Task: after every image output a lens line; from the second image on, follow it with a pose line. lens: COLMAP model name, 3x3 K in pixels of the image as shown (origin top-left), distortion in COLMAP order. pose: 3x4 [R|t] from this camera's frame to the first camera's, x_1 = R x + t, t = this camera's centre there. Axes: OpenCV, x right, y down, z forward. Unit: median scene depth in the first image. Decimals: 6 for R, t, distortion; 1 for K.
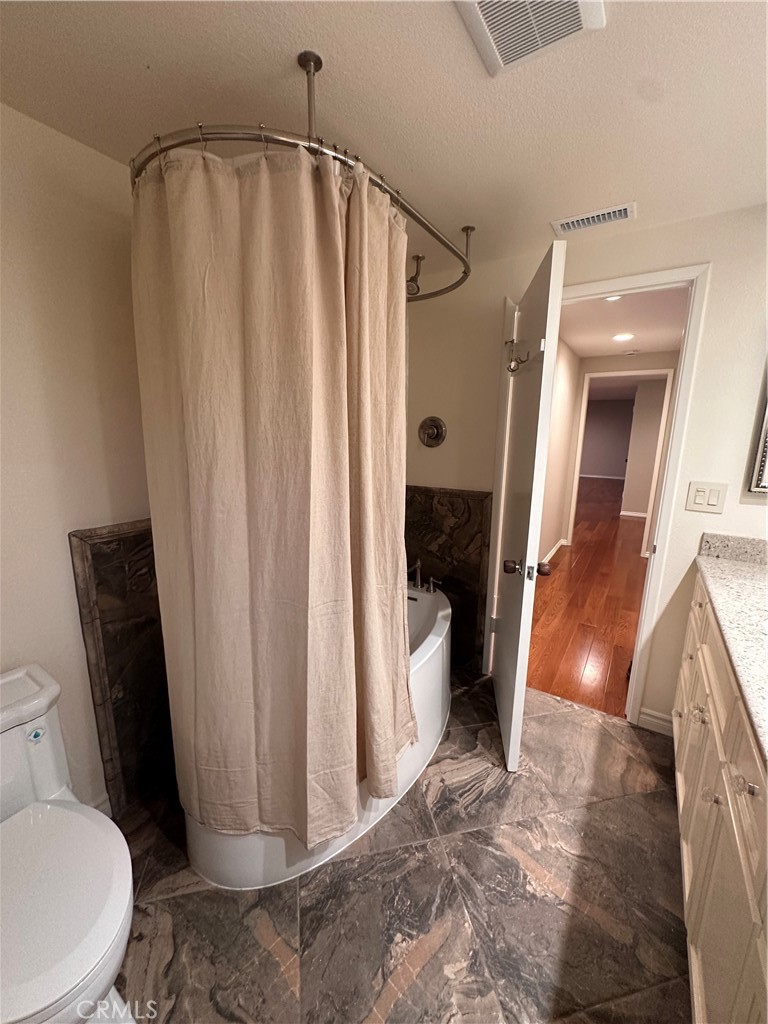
lens RADIAL K [[406.5, 0, 385.3], [0, 406.5, 511.9], [0, 0, 1]] dist [-0.001499, 0.000461]
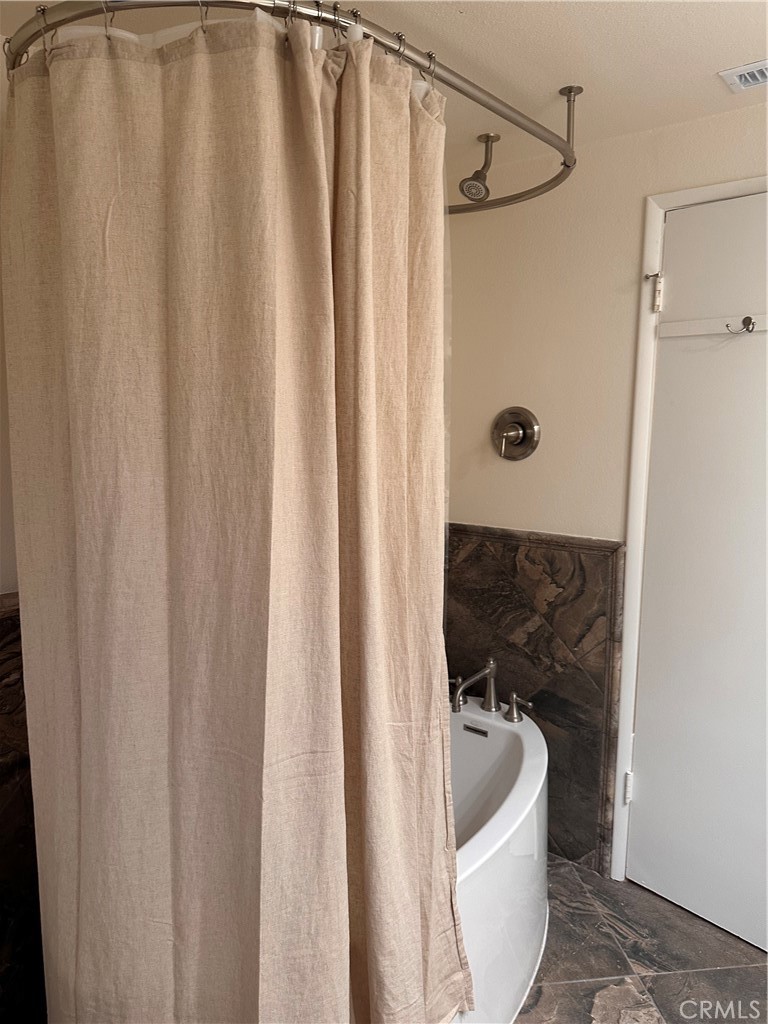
lens RADIAL K [[719.7, 0, 379.5], [0, 719.7, 508.8], [0, 0, 1]] dist [0.037258, -0.041072]
pose [[0.993376, 0.008248, -0.114614, 0.086750], [-0.014208, 0.998583, -0.051282, -0.075310], [0.114028, 0.052571, 0.992086, -0.022954]]
